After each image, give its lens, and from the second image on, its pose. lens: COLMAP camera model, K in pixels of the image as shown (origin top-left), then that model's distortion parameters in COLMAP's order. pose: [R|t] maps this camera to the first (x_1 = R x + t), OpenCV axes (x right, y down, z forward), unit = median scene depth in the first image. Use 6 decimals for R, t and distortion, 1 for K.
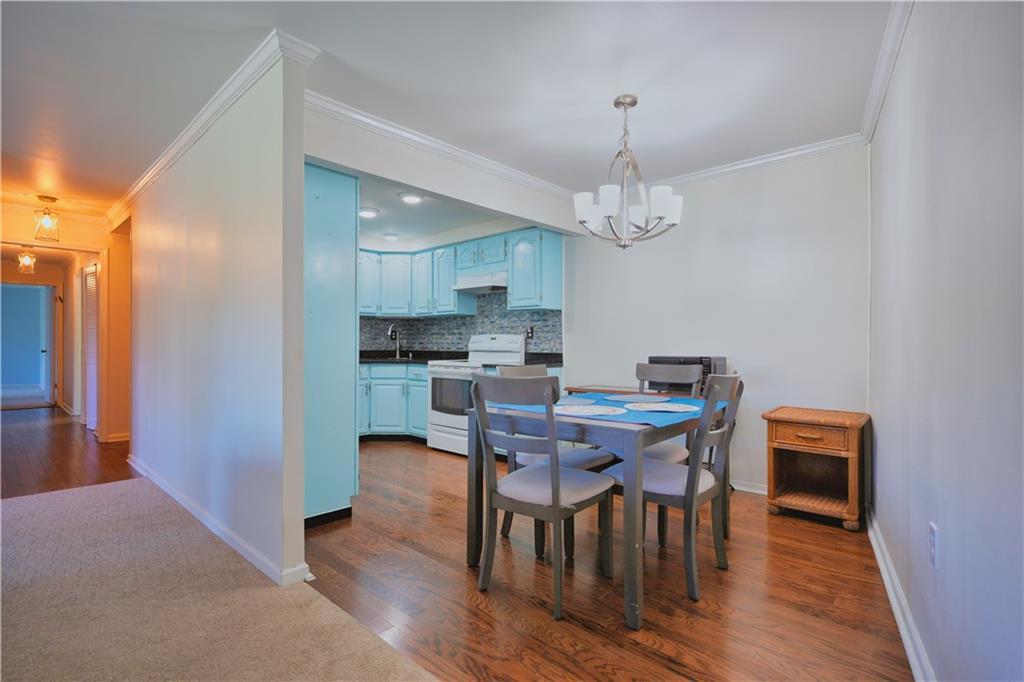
lens RADIAL K [[492.2, 0, 512.0], [0, 492.2, 341.0], [0, 0, 1]] dist [-0.003216, -0.000450]
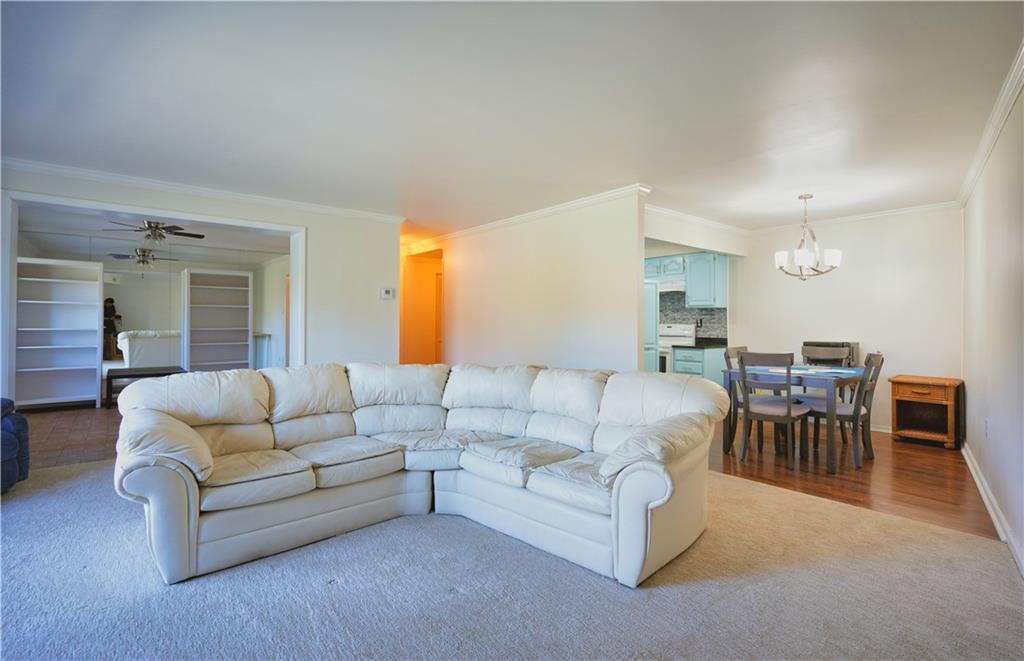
lens RADIAL K [[488.2, 0, 511.2], [0, 488.2, 320.6], [0, 0, 1]] dist [-0.000743, 0.000847]
pose [[0.990787, 0.000866, -0.135426, -0.311747], [-0.000666, 0.999999, 0.001527, -0.026344], [0.135427, -0.001423, 0.990786, -0.469550]]
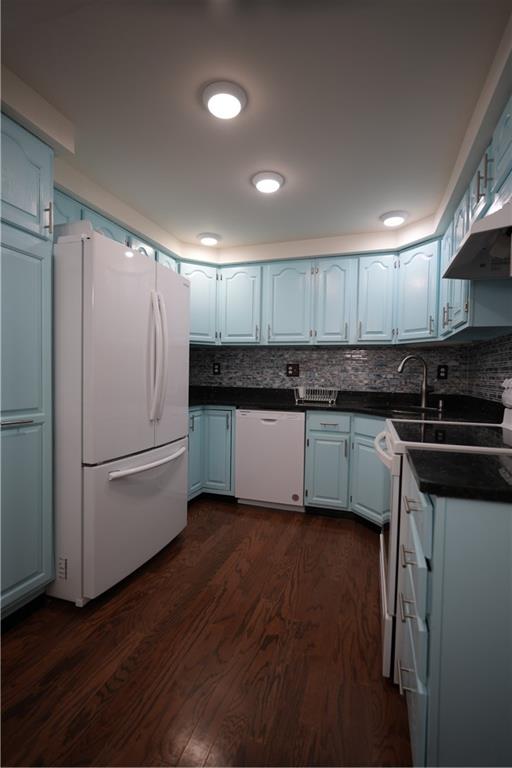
lens RADIAL K [[360.9, 0, 256.0], [0, 360.9, 384.0], [0, 0, 1]] dist [-0.011481, 0.000047]
pose [[0.412556, 0.029645, -0.910450, 0.130247], [-0.012777, 0.999560, 0.026757, -0.006570], [0.910843, 0.000594, 0.412753, 0.711965]]
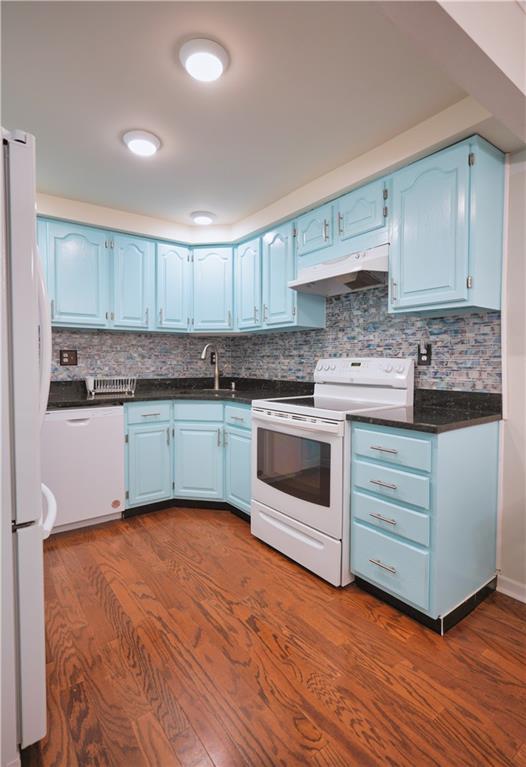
lens RADIAL K [[377.1, 0, 261.2], [0, 377.1, 374.0], [0, 0, 1]] dist [-0.016311, 0.001242]
pose [[0.982068, 0.004232, -0.188478, -0.068367], [0.002939, 0.999283, 0.037754, -0.011282], [0.188502, -0.037631, 0.981352, 0.534906]]
